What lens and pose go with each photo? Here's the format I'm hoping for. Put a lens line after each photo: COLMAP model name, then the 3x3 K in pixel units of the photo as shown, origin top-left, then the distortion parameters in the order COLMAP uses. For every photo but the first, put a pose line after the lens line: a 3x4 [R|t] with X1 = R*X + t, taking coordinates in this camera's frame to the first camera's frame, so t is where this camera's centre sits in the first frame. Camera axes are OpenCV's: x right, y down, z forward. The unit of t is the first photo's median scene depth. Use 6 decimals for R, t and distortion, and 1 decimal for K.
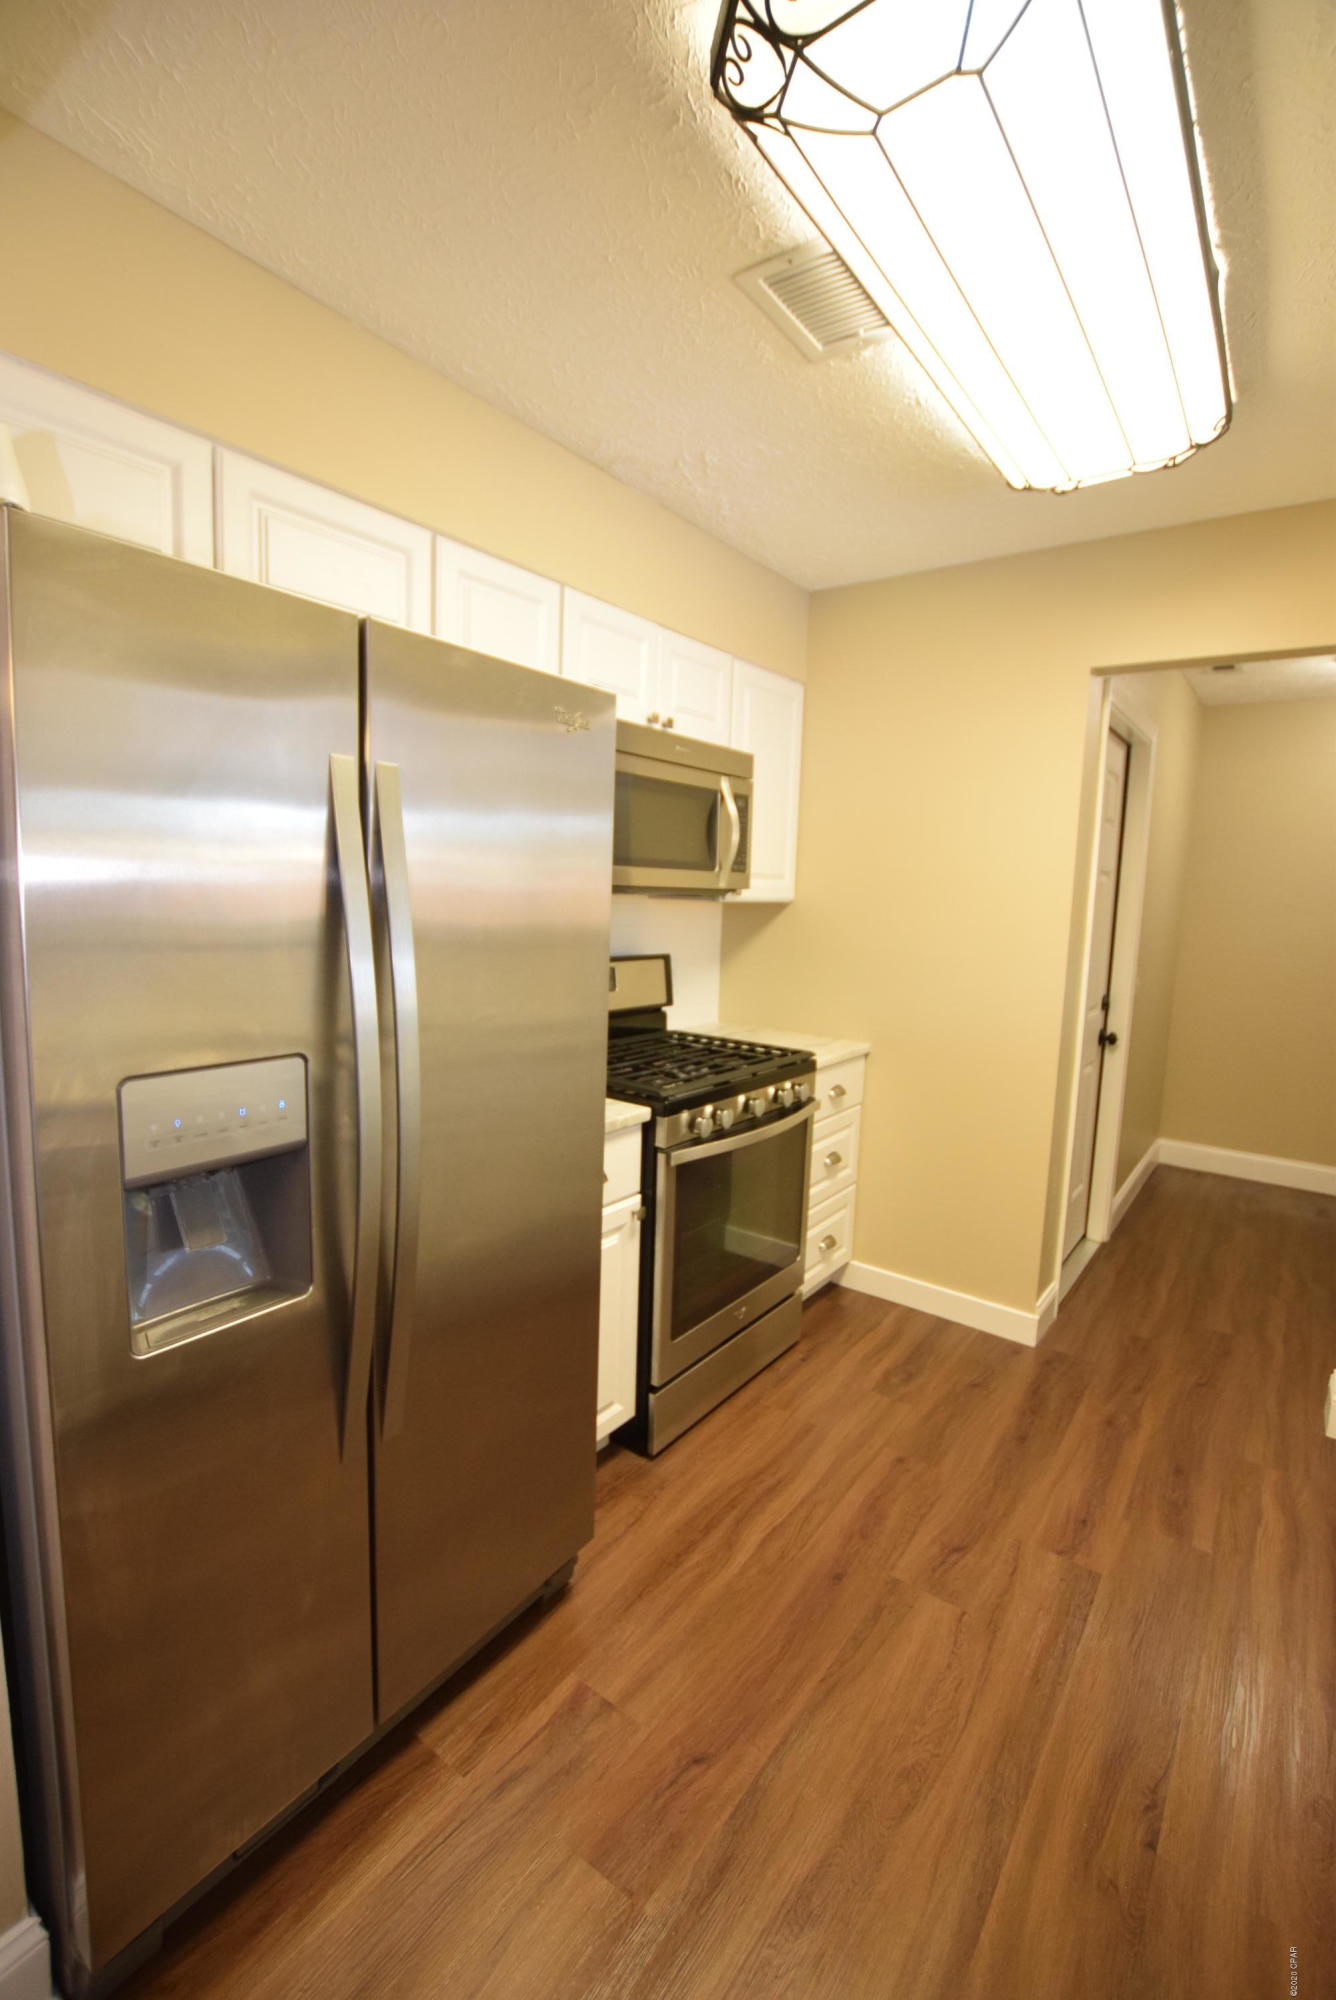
lens RADIAL K [[884.7, 0, 666.1], [0, 884.7, 1004.0], [0, 0, 1]] dist [-0.032300, 0.004282]
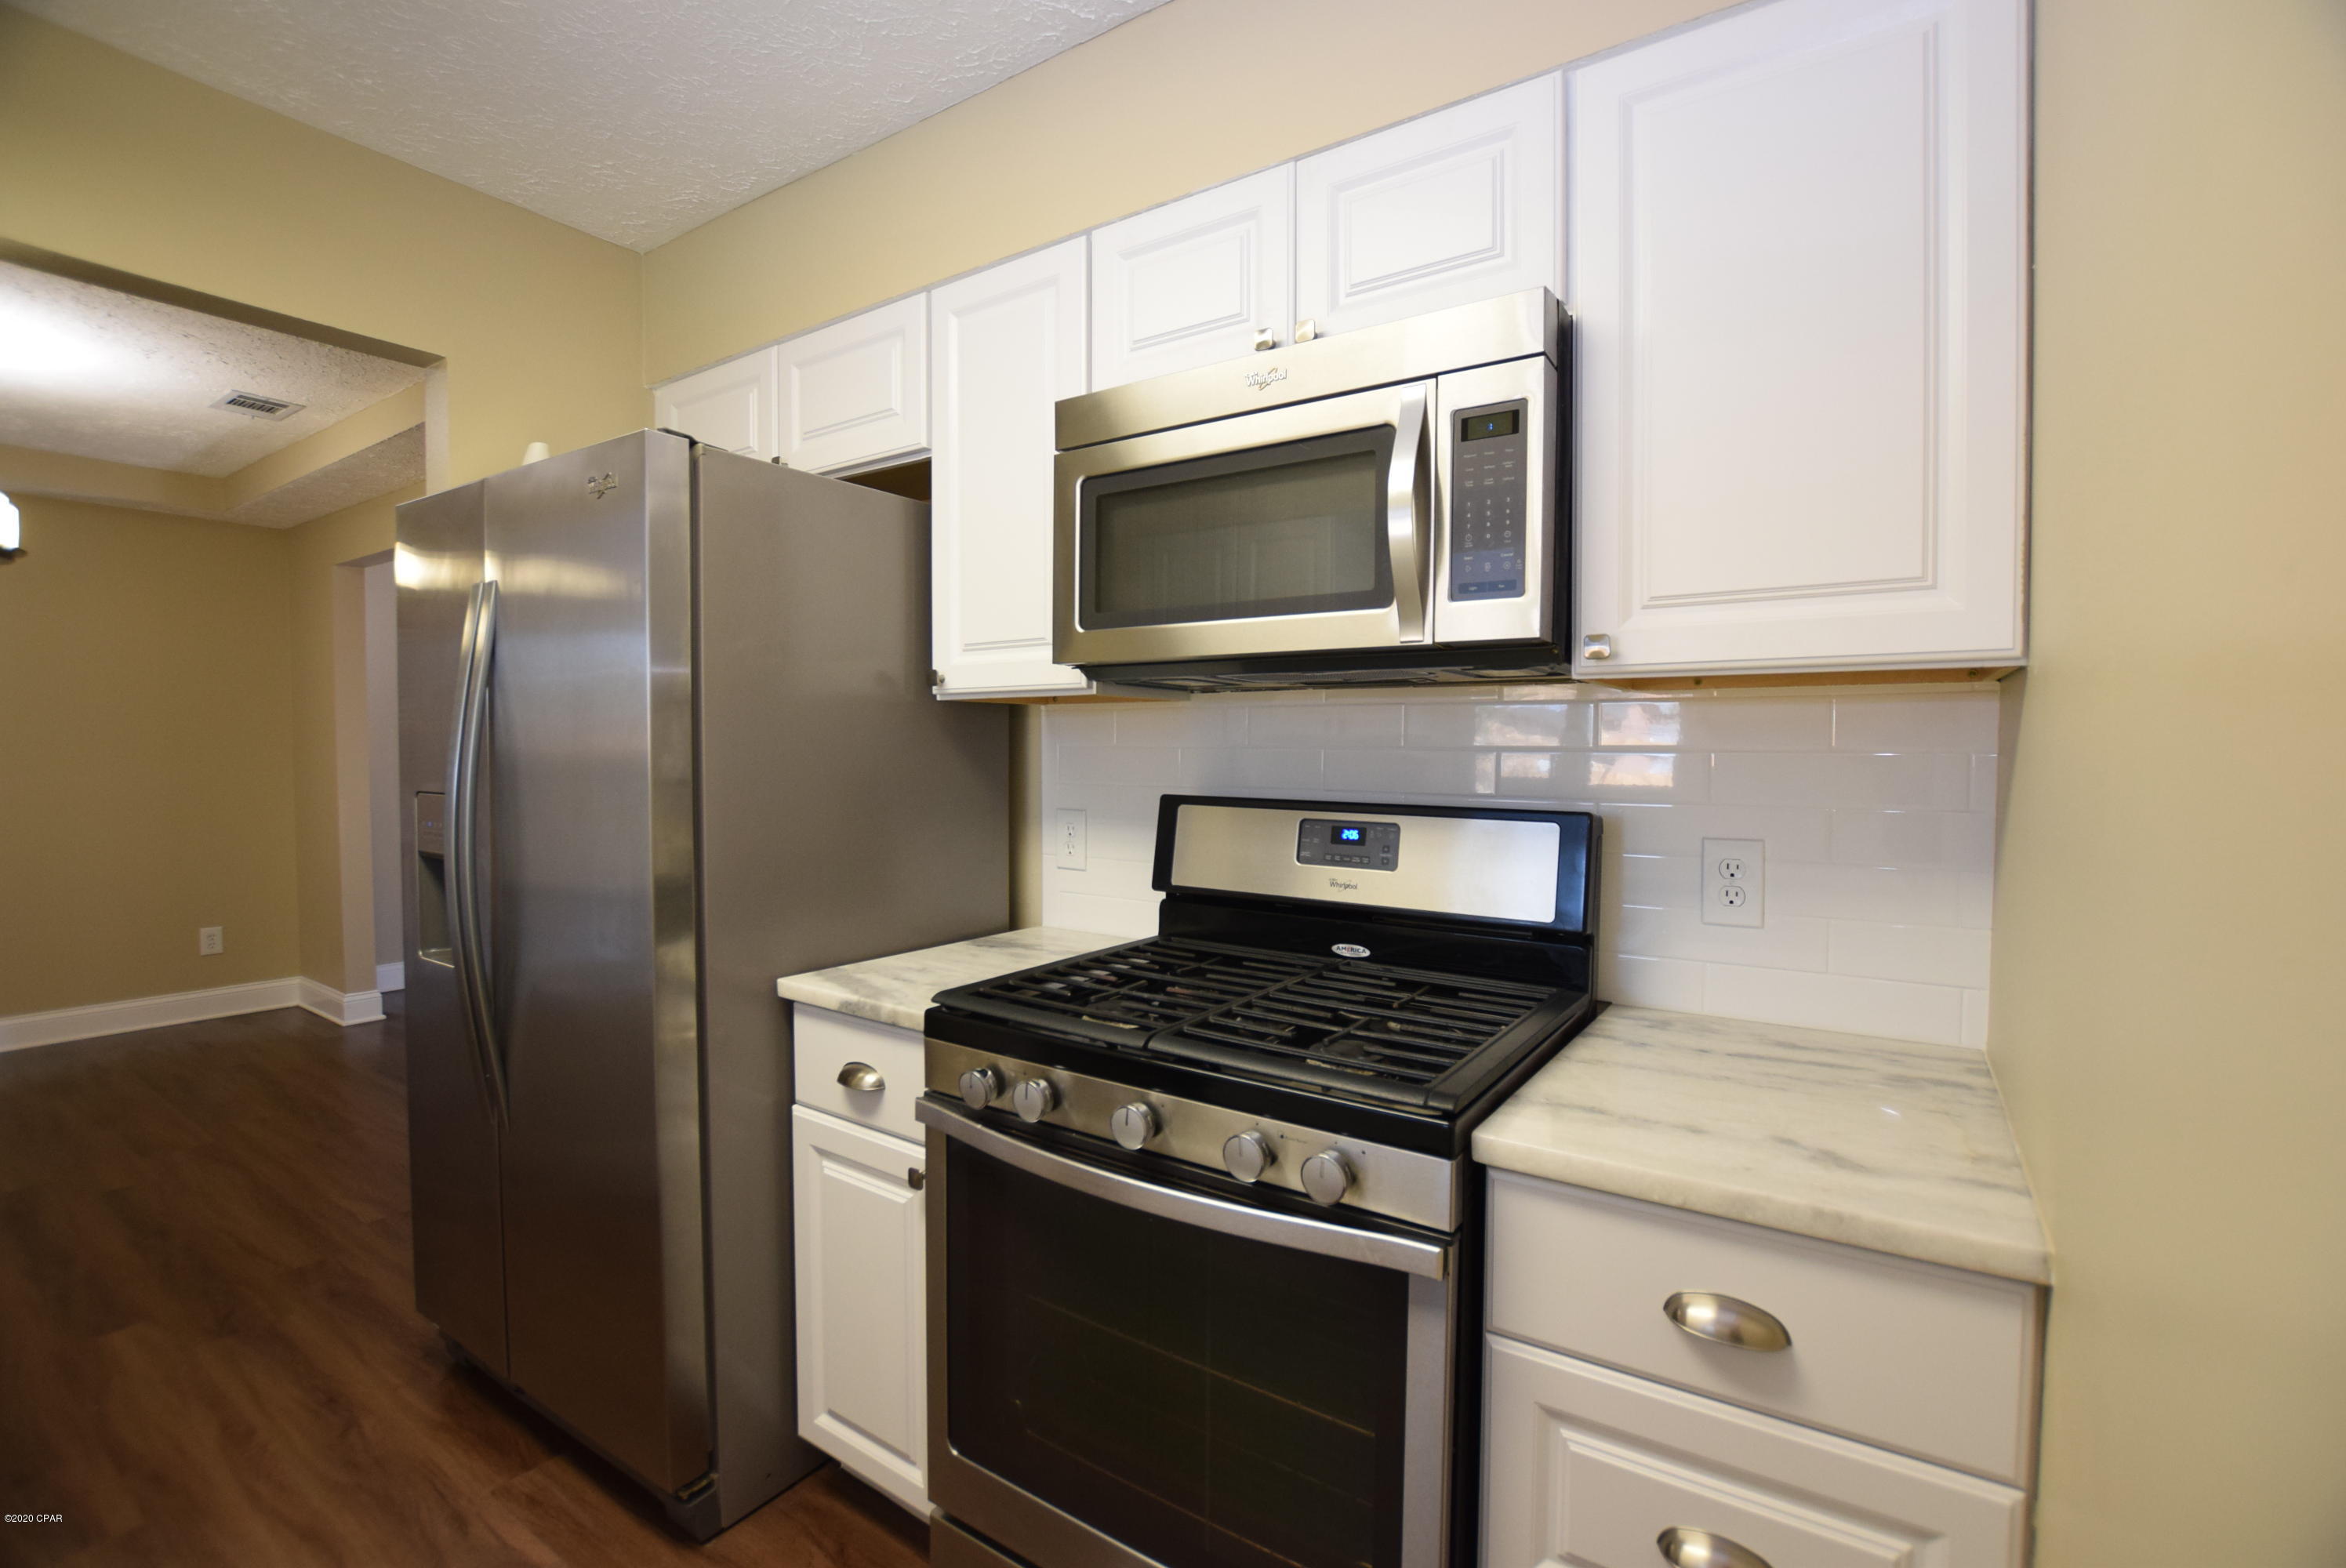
lens RADIAL K [[1037.7, 0, 1177.0], [0, 1037.7, 781.8], [0, 0, 1]] dist [-0.032300, 0.004282]
pose [[0.046313, 0.007868, -0.998896, 0.772330], [-0.133125, 0.991098, 0.001634, -0.071984], [0.990017, 0.132902, 0.046949, 1.221518]]
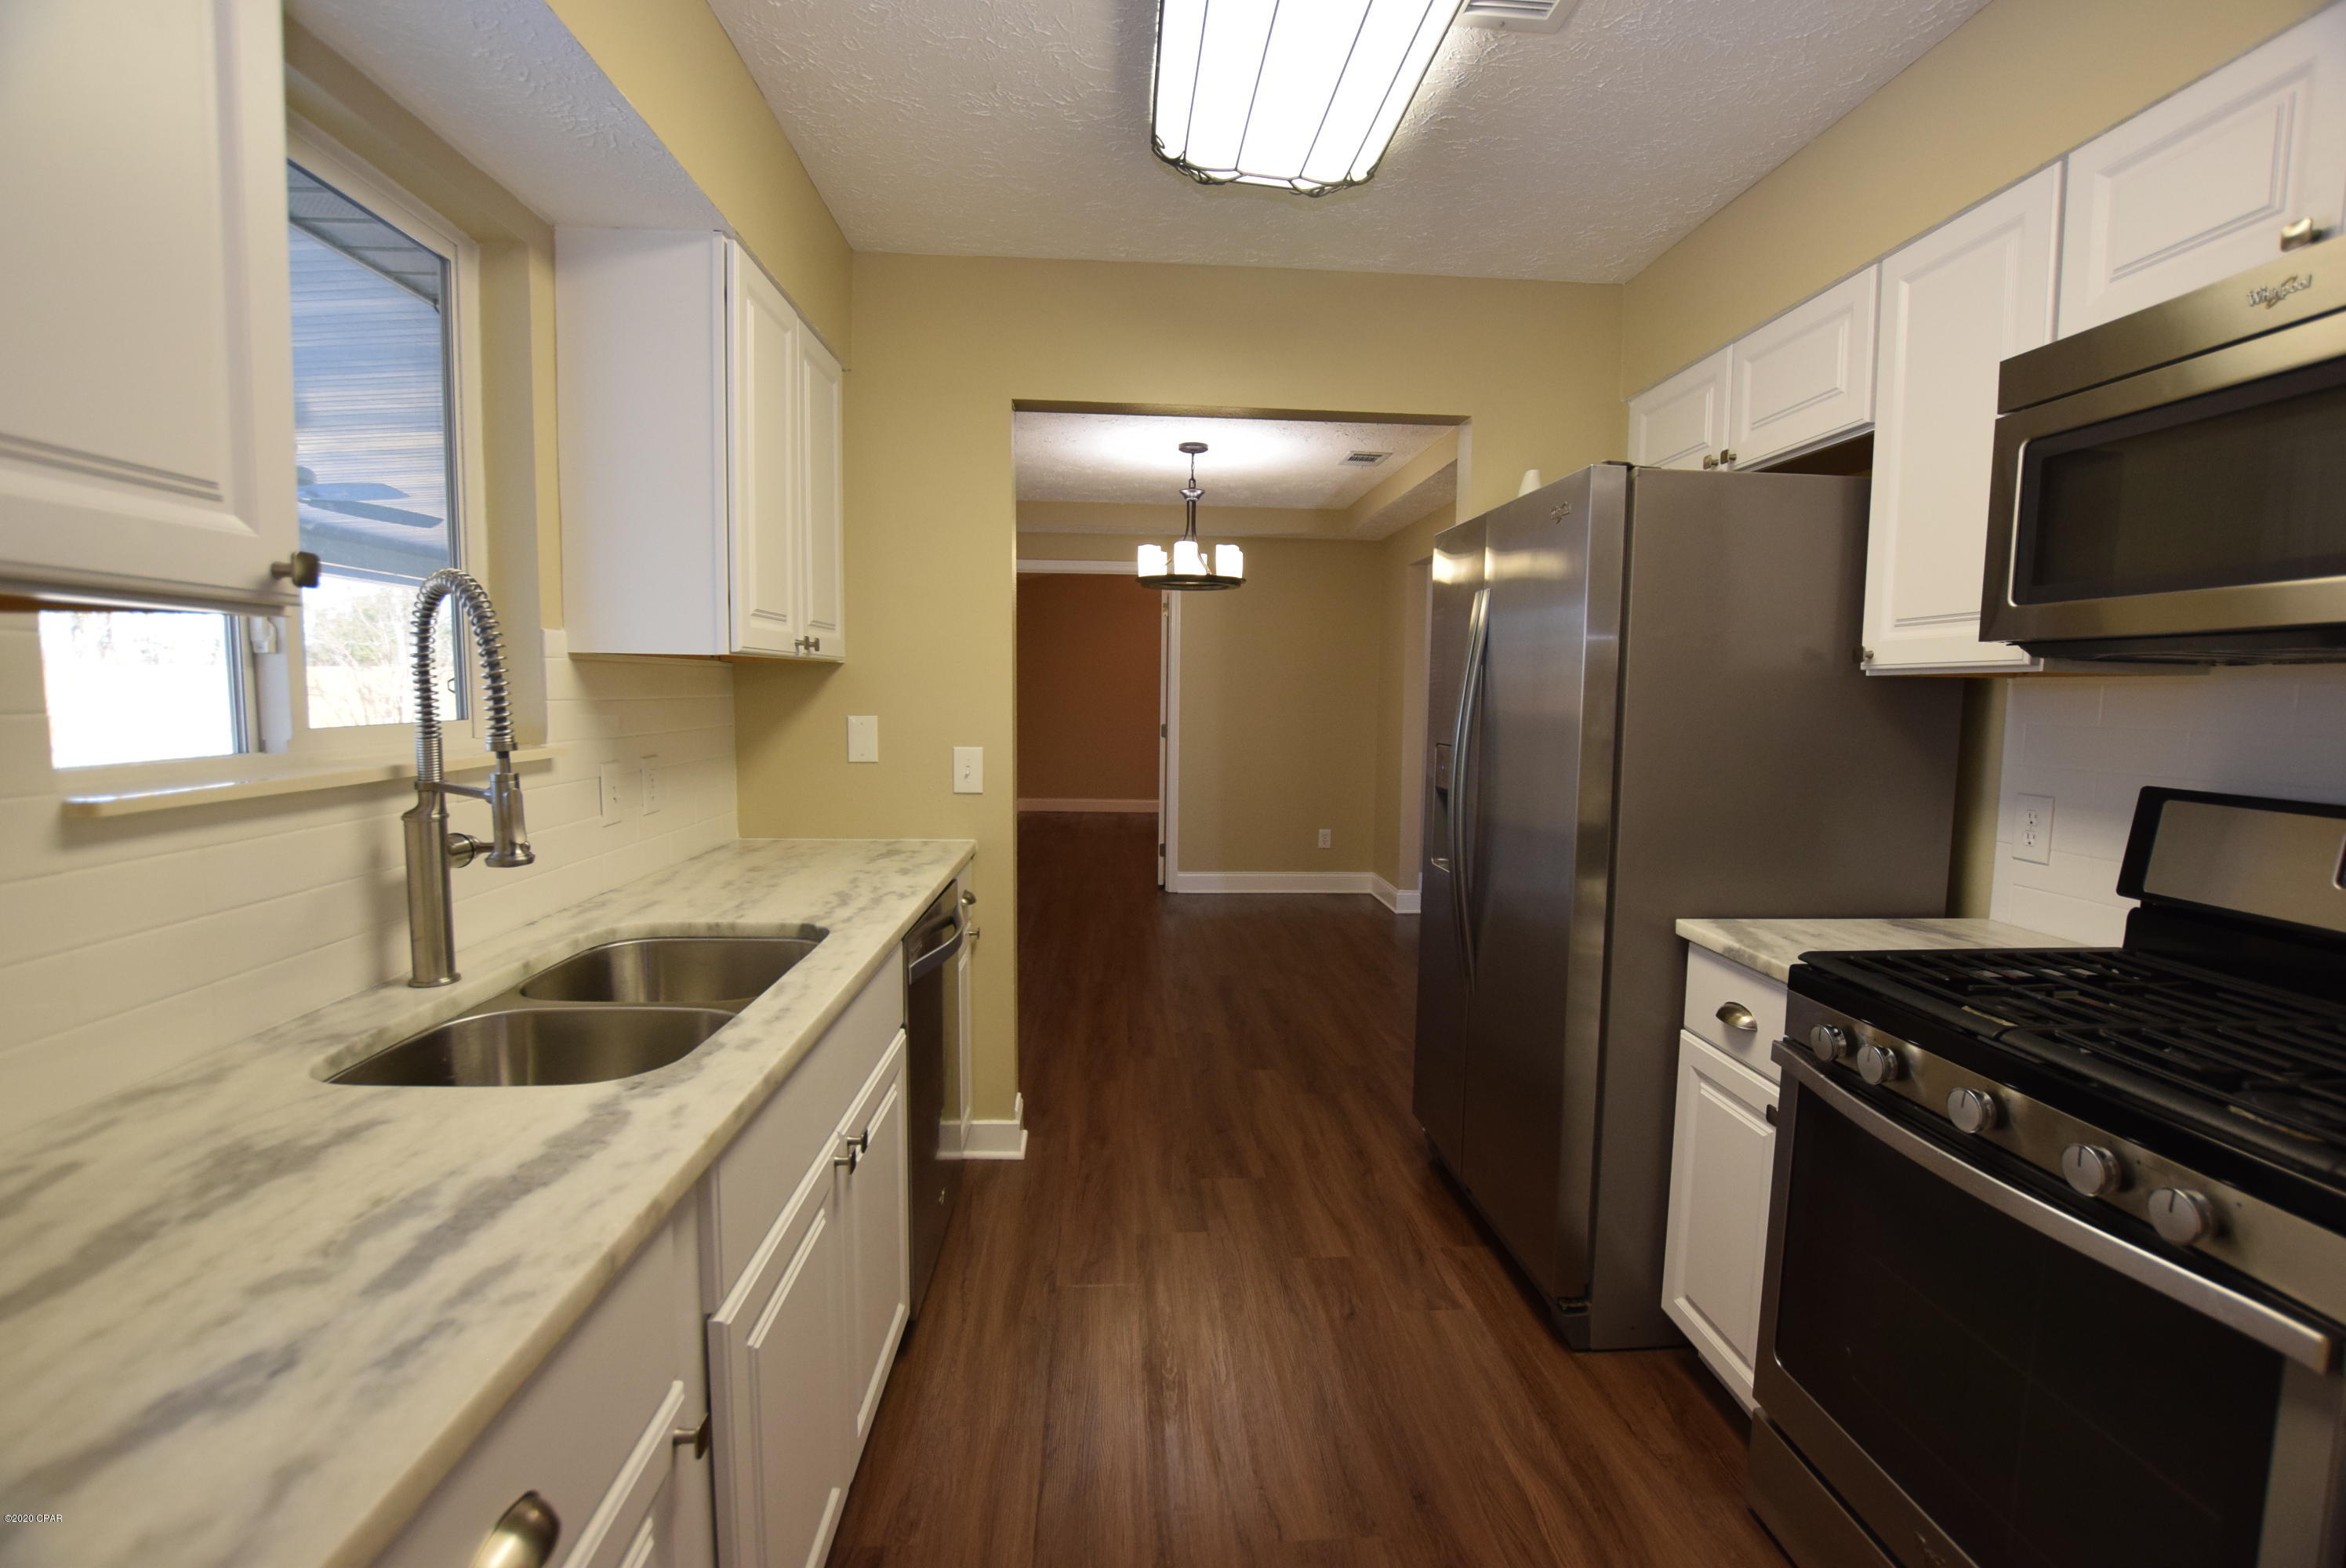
lens RADIAL K [[1037.7, 0, 1186.0], [0, 1037.7, 787.6], [0, 0, 1]] dist [-0.032300, 0.004282]
pose [[-0.757303, 0.021840, -0.652698, 0.916137], [-0.119710, 0.977864, 0.171614, -0.104234], [0.641998, 0.208098, -0.737925, 1.366071]]
